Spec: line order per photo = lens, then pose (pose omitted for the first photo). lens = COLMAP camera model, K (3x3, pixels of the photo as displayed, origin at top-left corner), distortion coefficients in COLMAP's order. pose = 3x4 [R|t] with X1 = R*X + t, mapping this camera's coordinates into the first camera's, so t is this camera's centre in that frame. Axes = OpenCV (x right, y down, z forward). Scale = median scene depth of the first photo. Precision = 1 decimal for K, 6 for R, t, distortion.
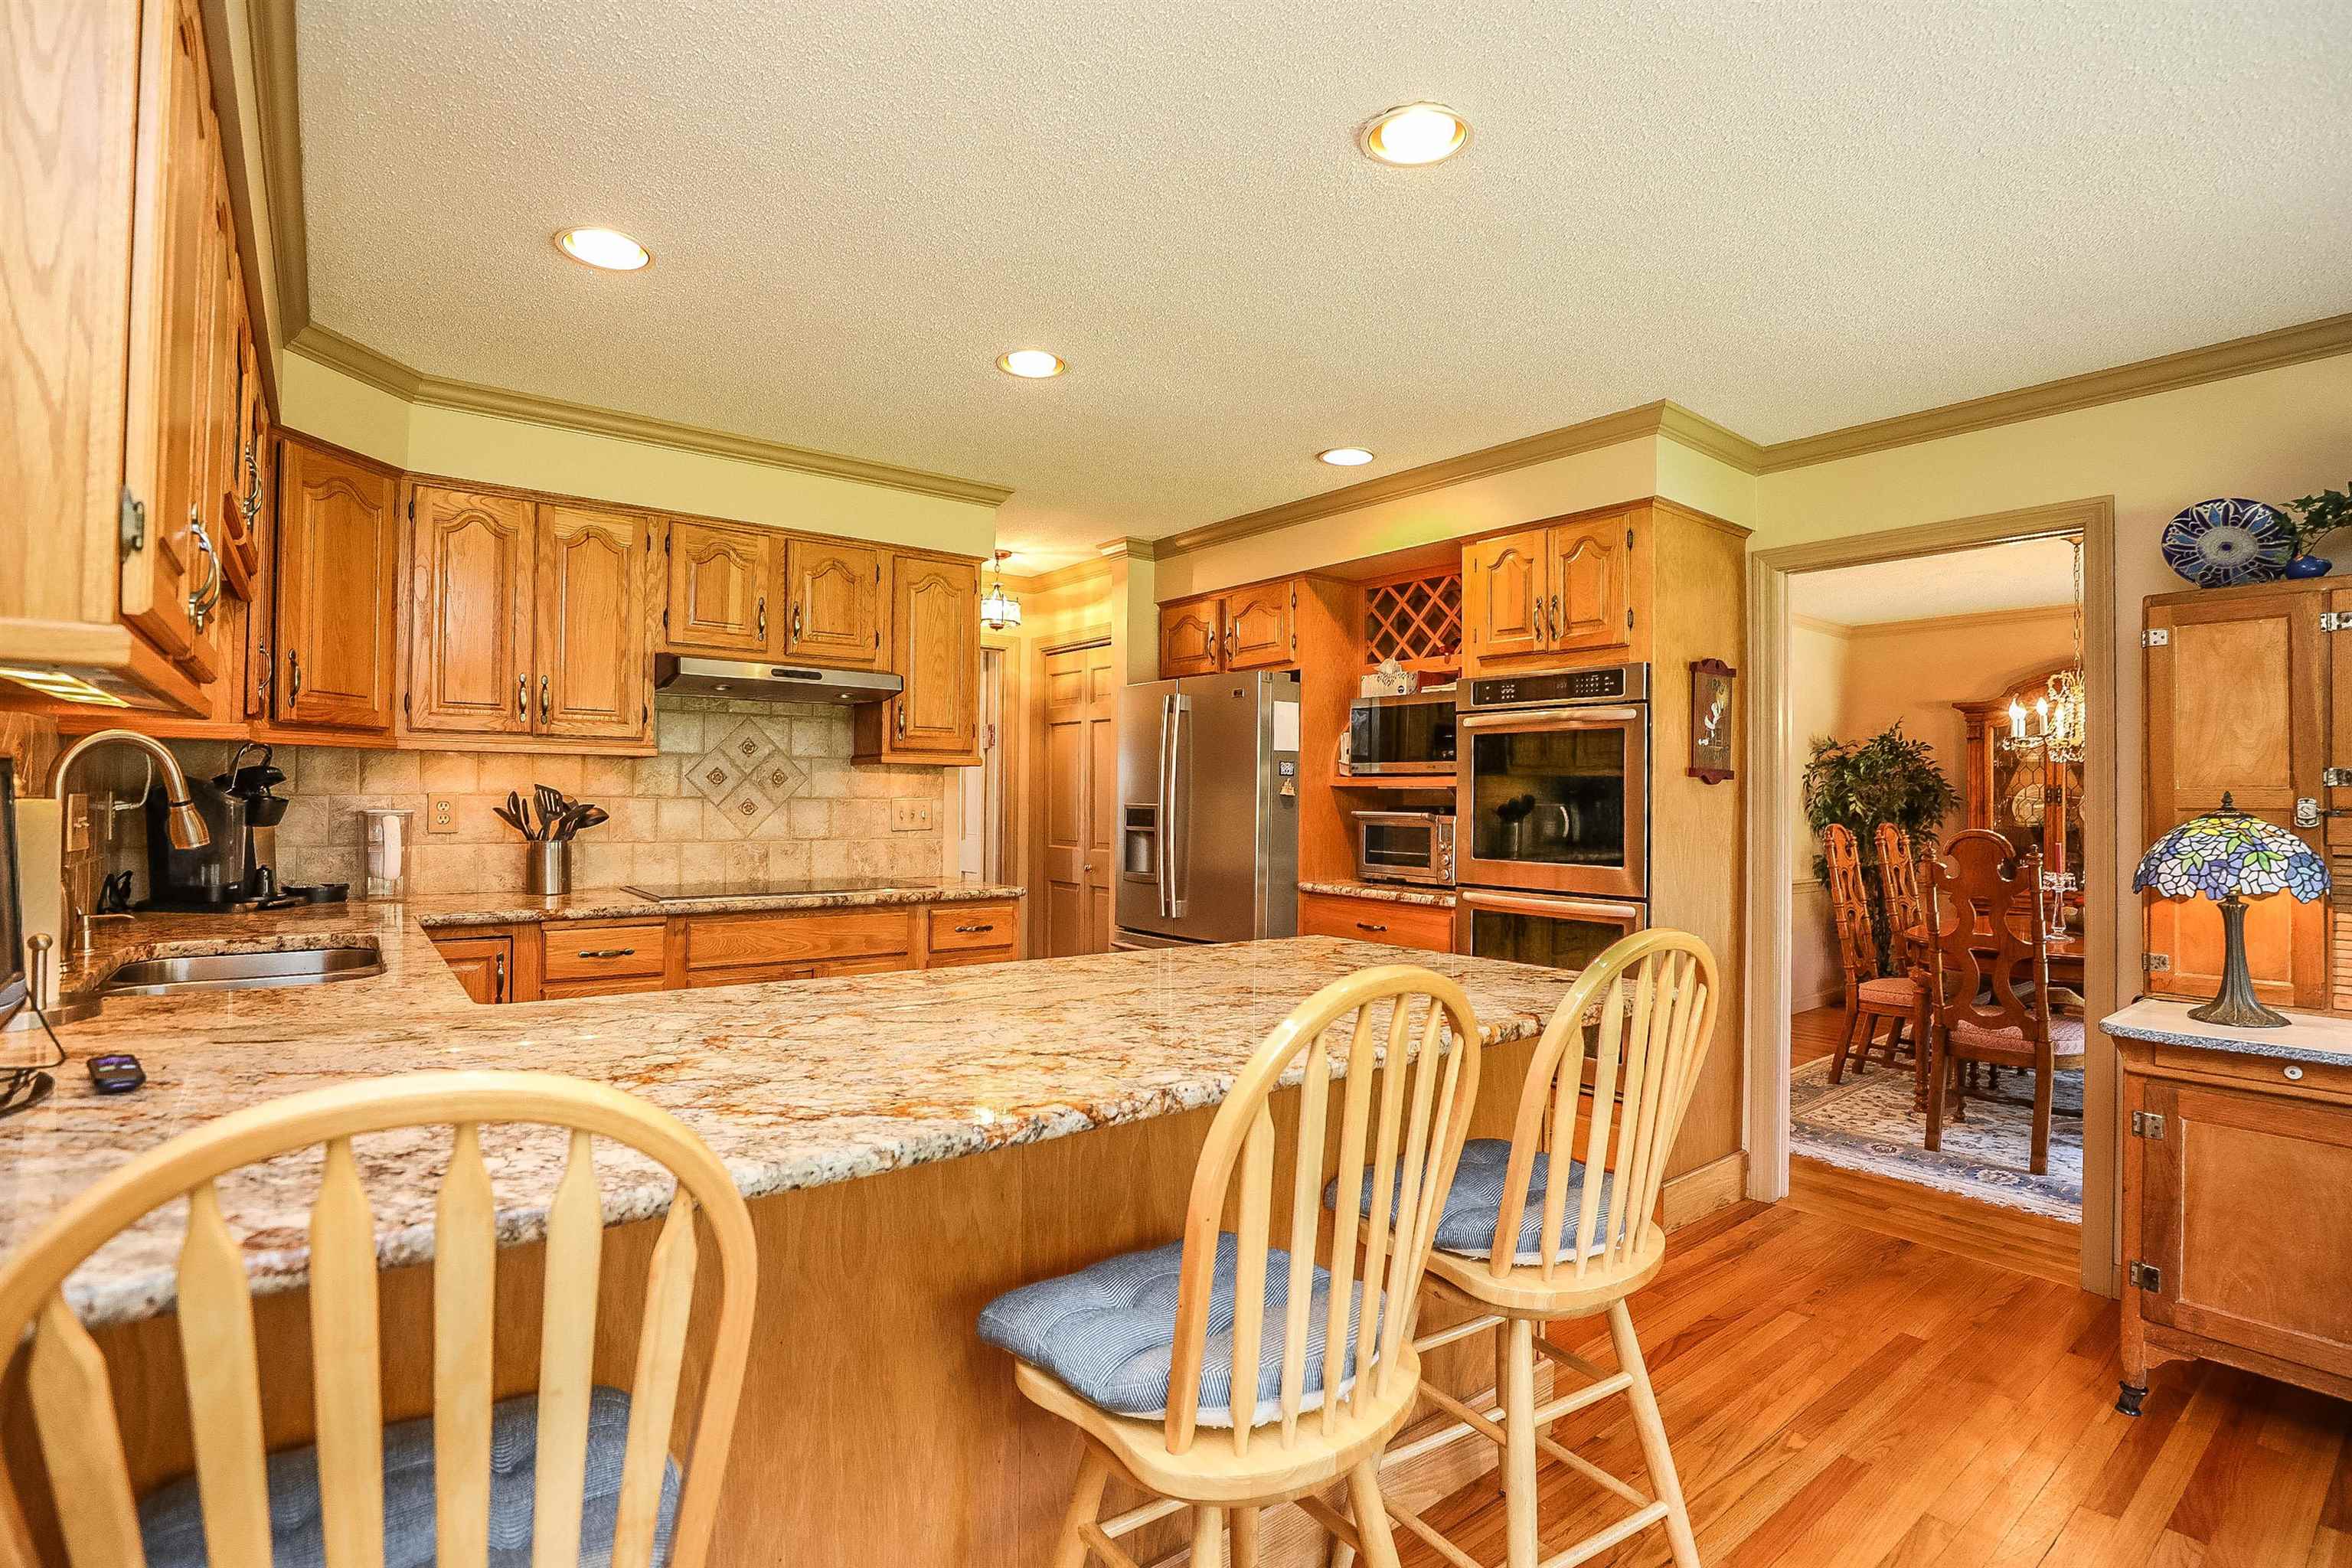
lens RADIAL K [[1084.8, 0, 1176.0], [0, 1084.8, 784.0], [0, 0, 1]] dist [-0.035449, -0.000021]
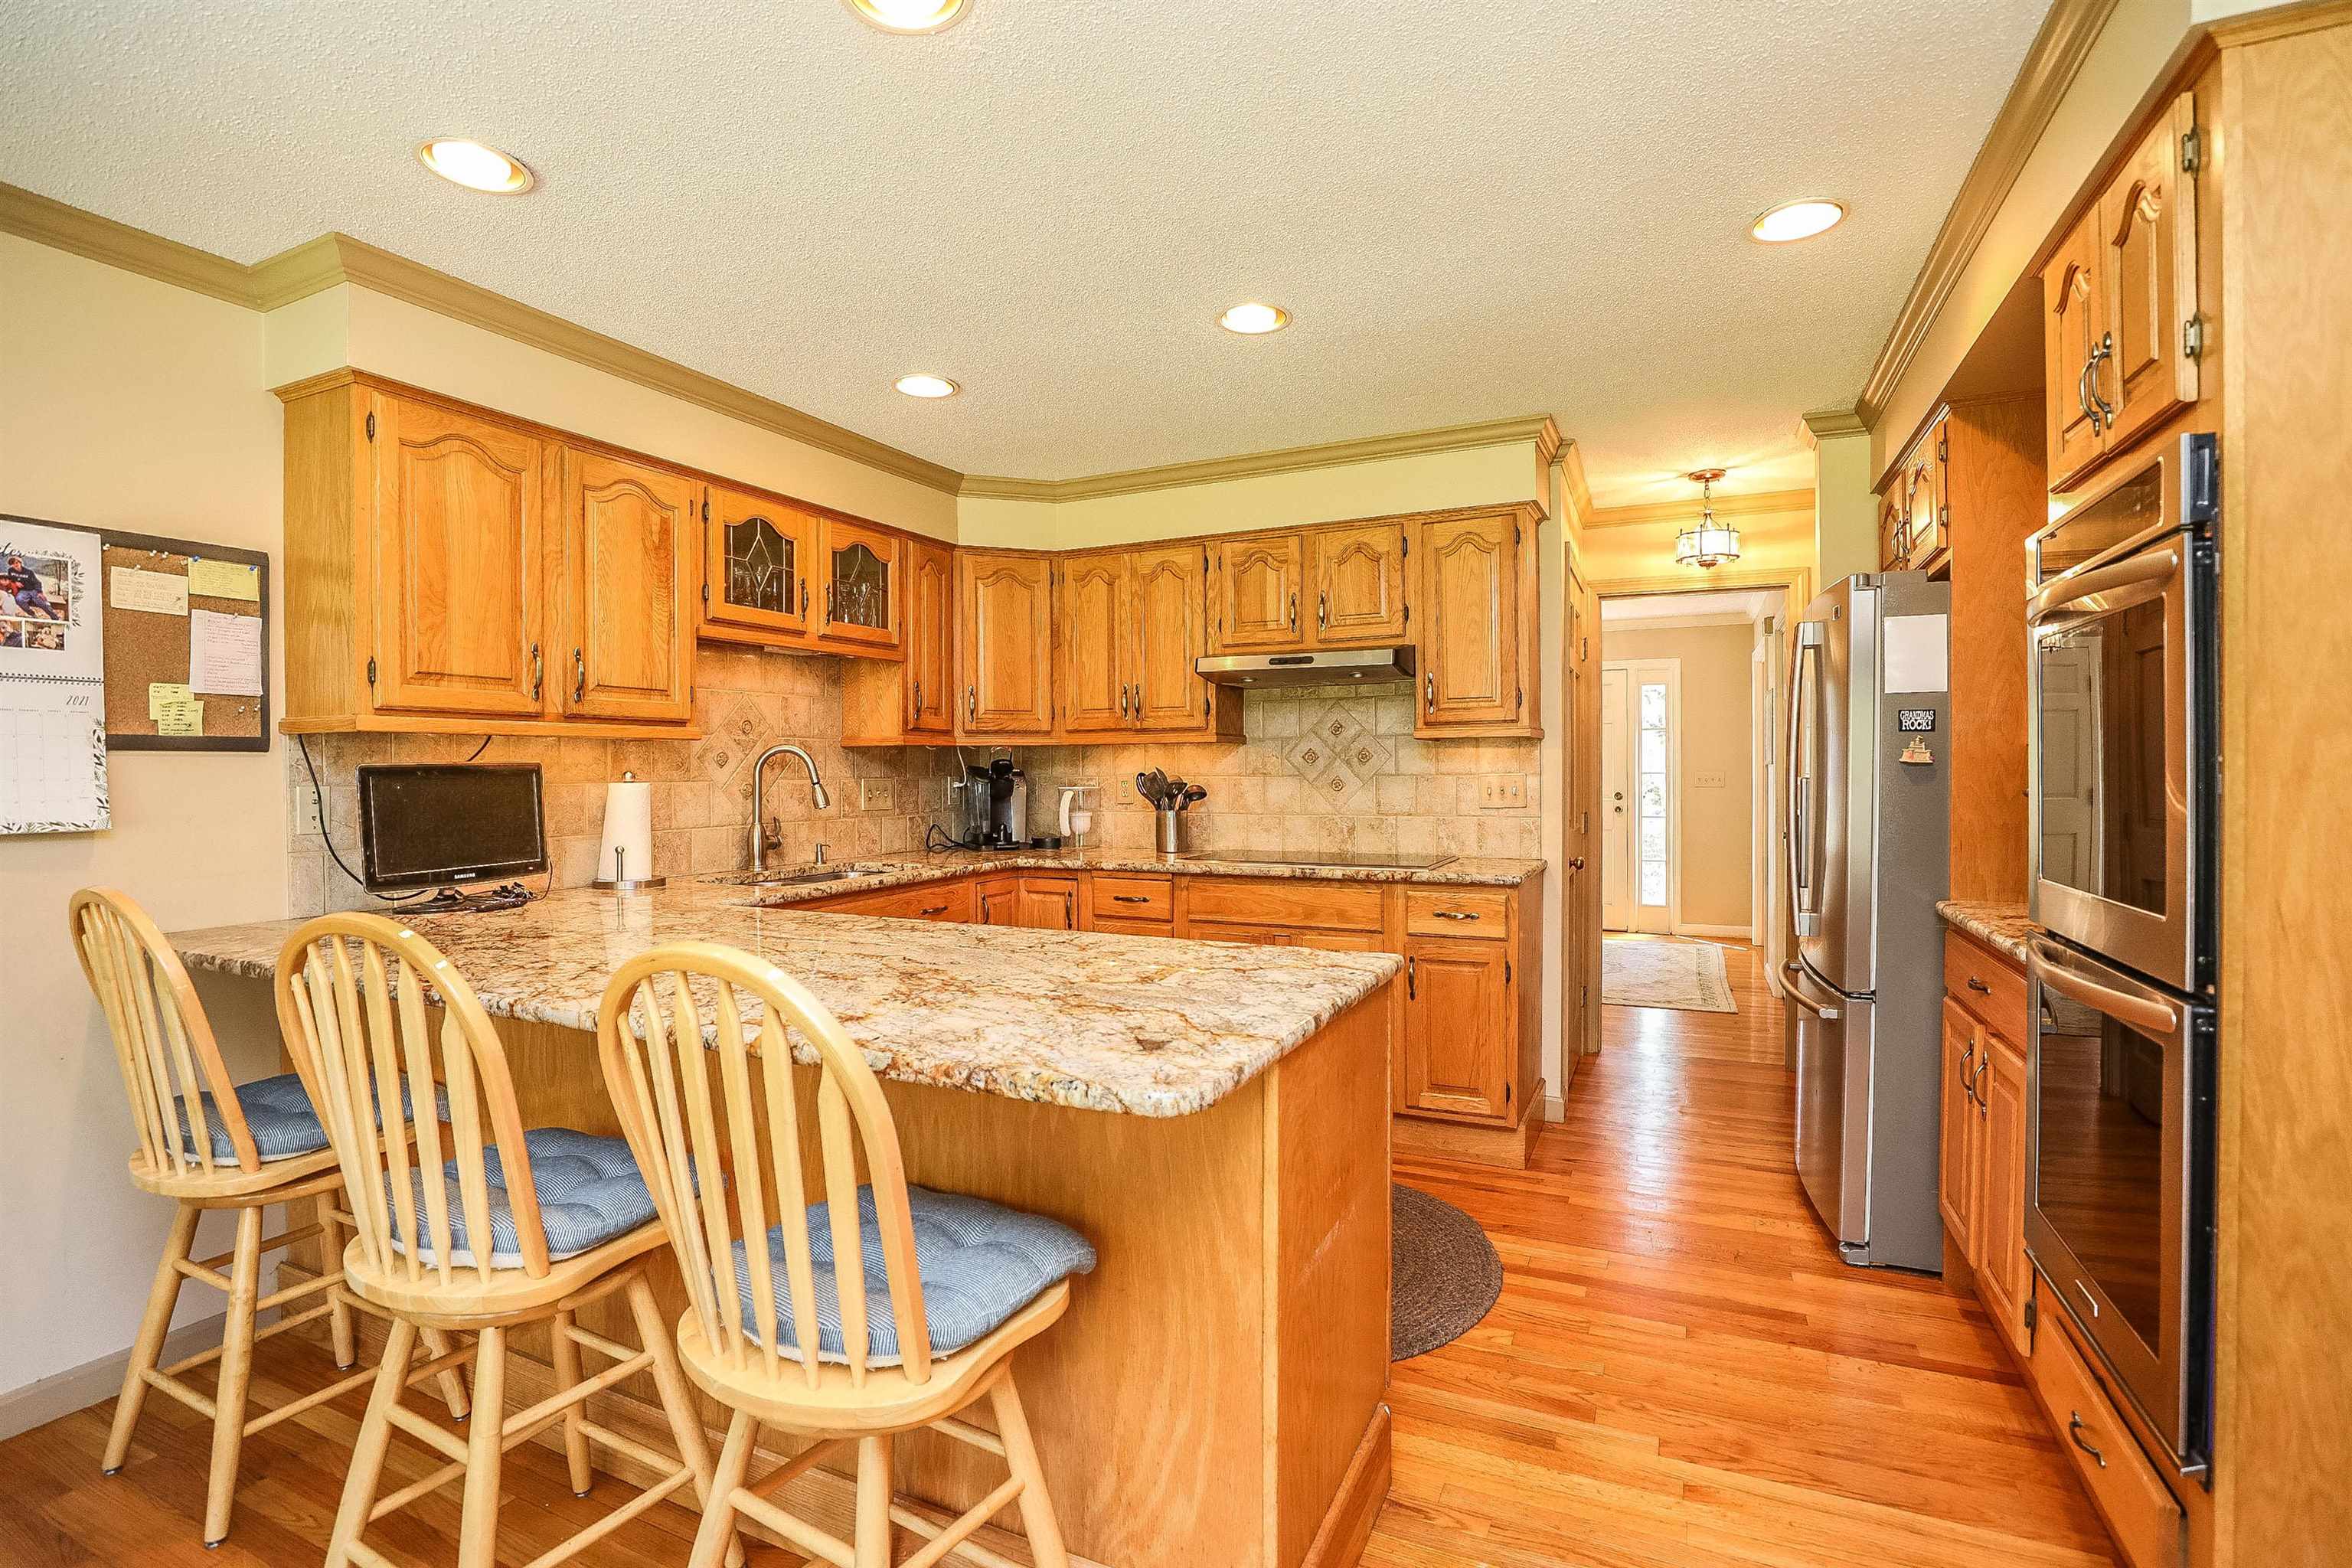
lens RADIAL K [[1074.1, 0, 1210.5], [0, 1074.1, 778.0], [0, 0, 1]] dist [-0.033872, -0.000023]
pose [[0.473327, -0.008241, -0.880848, 0.503595], [0.022360, 0.999746, 0.002661, 0.009946], [0.880603, -0.020956, 0.473392, 0.381186]]
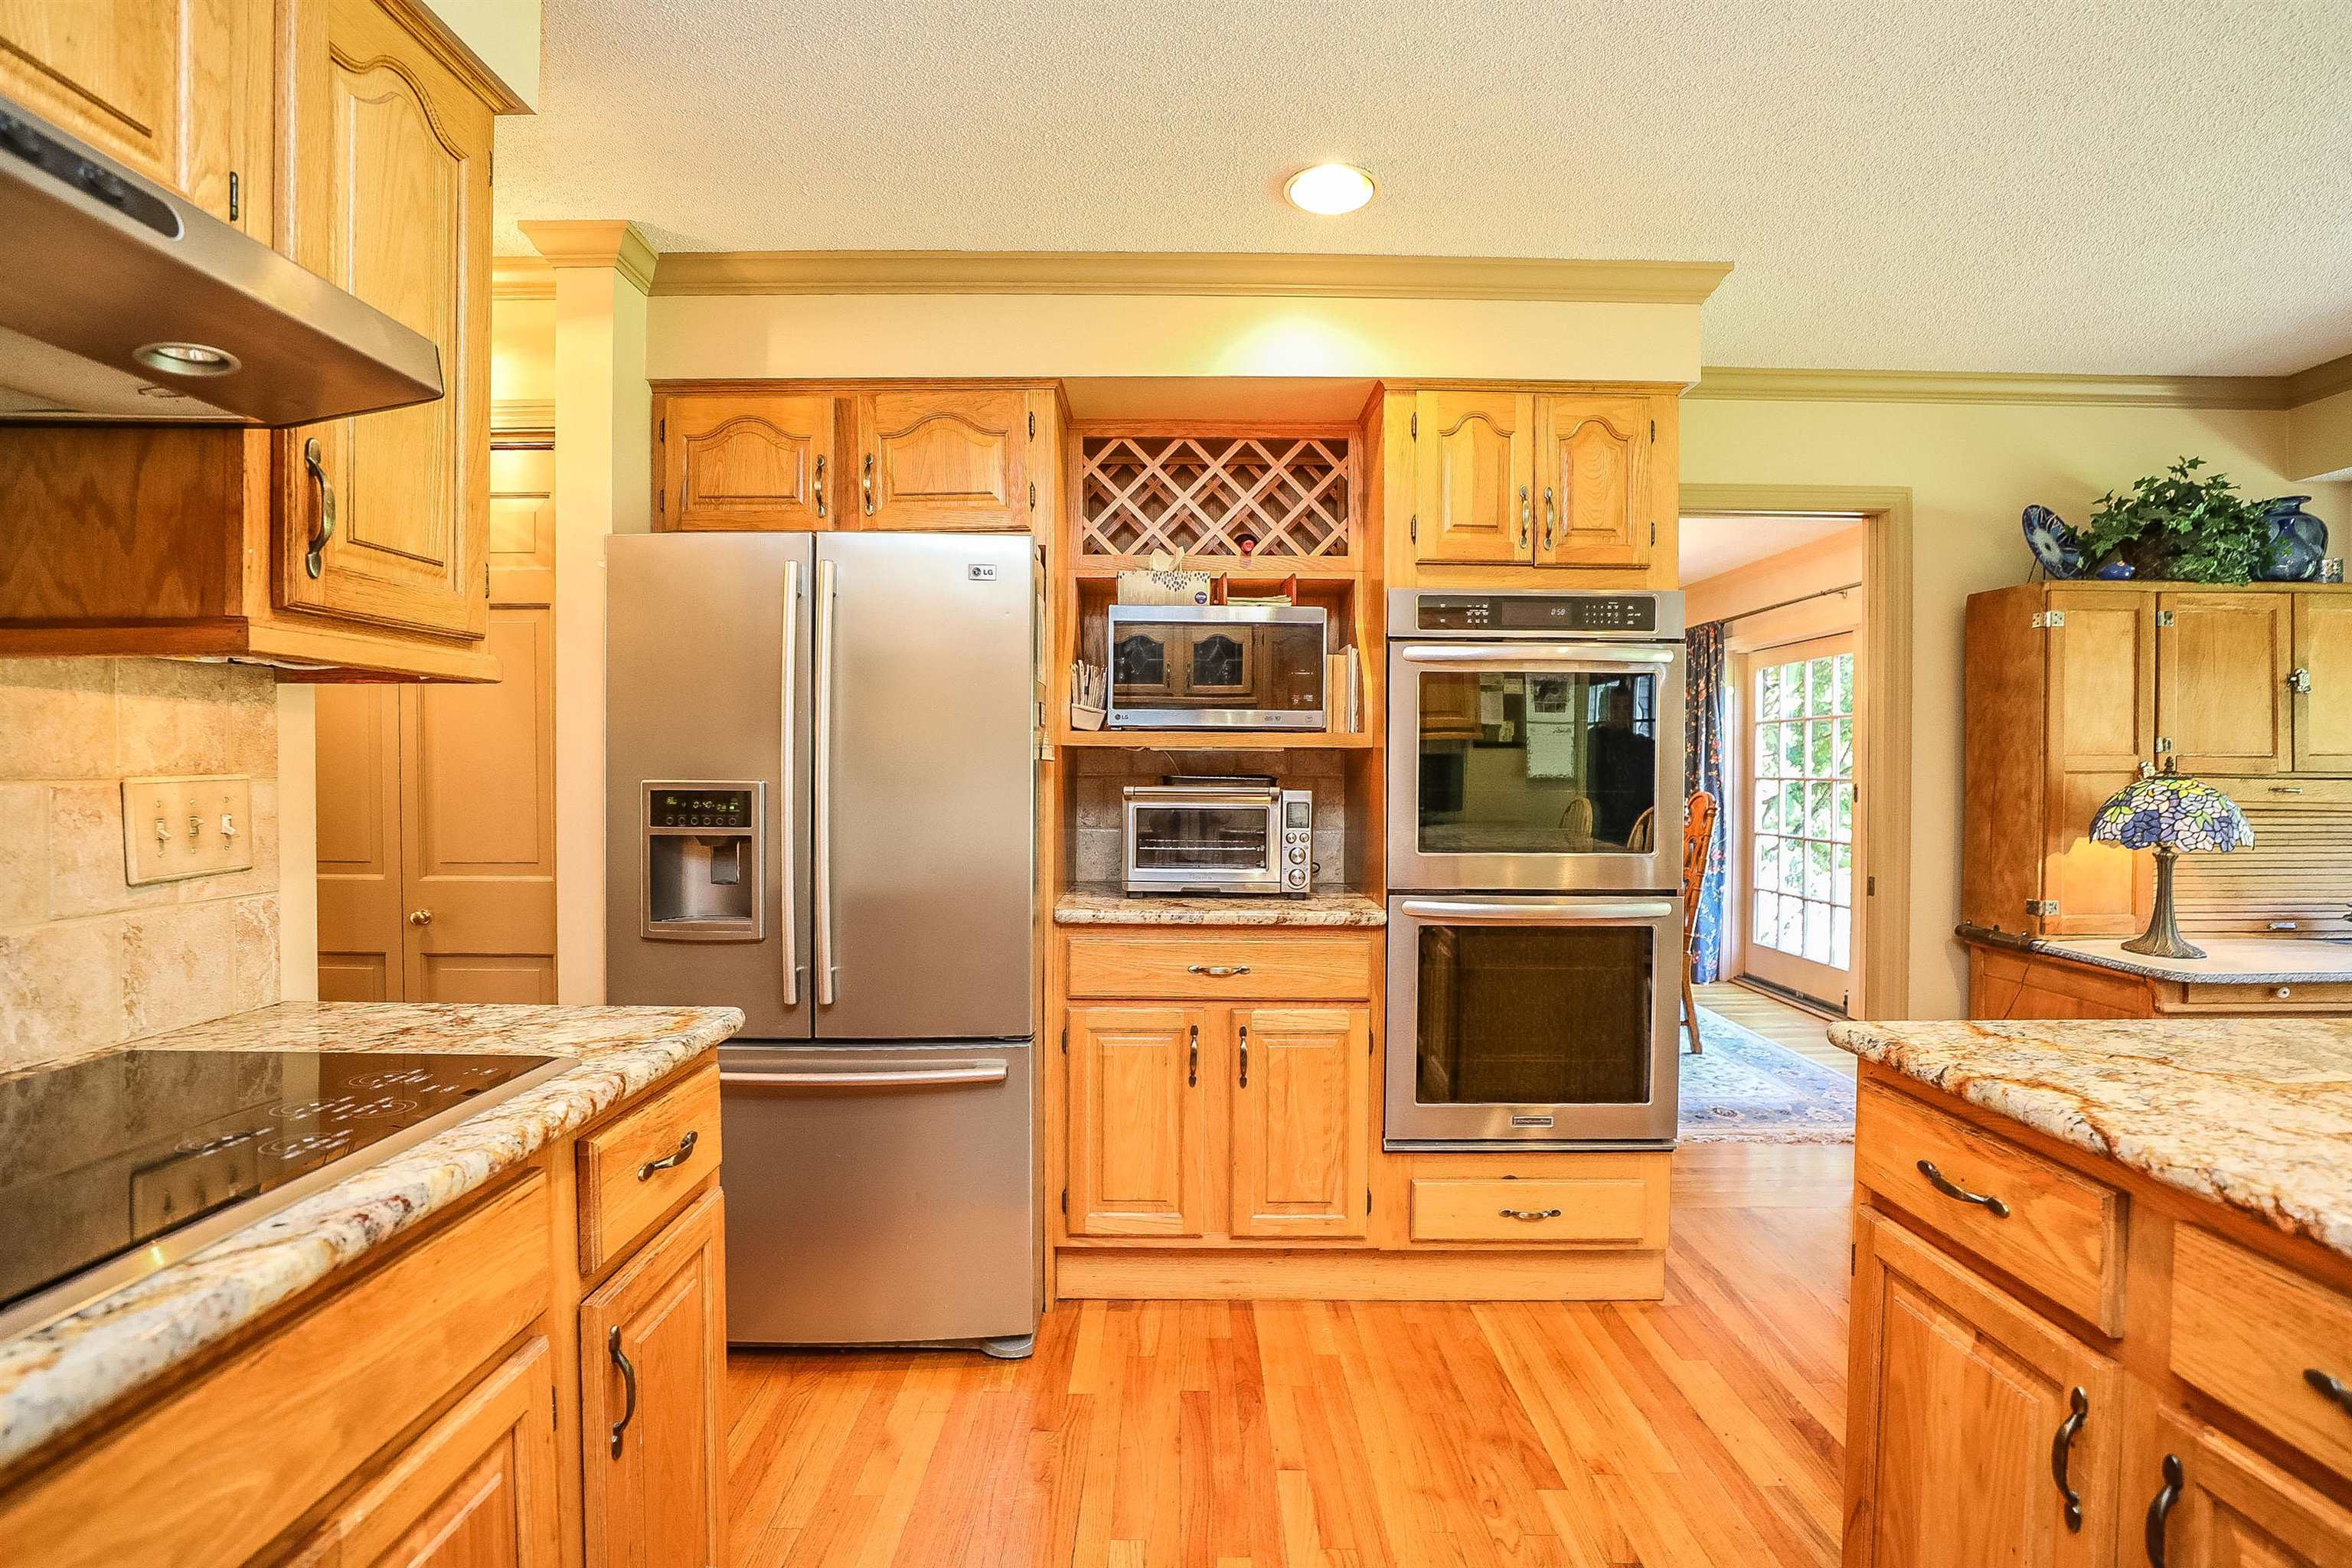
lens RADIAL K [[1084.8, 0, 1176.0], [0, 1084.8, 784.0], [0, 0, 1]] dist [-0.035449, -0.000021]
pose [[0.624565, -0.021271, 0.780683, -0.339031], [-0.006674, 0.999447, 0.032571, 0.003845], [-0.780944, -0.025553, 0.624078, 0.651753]]
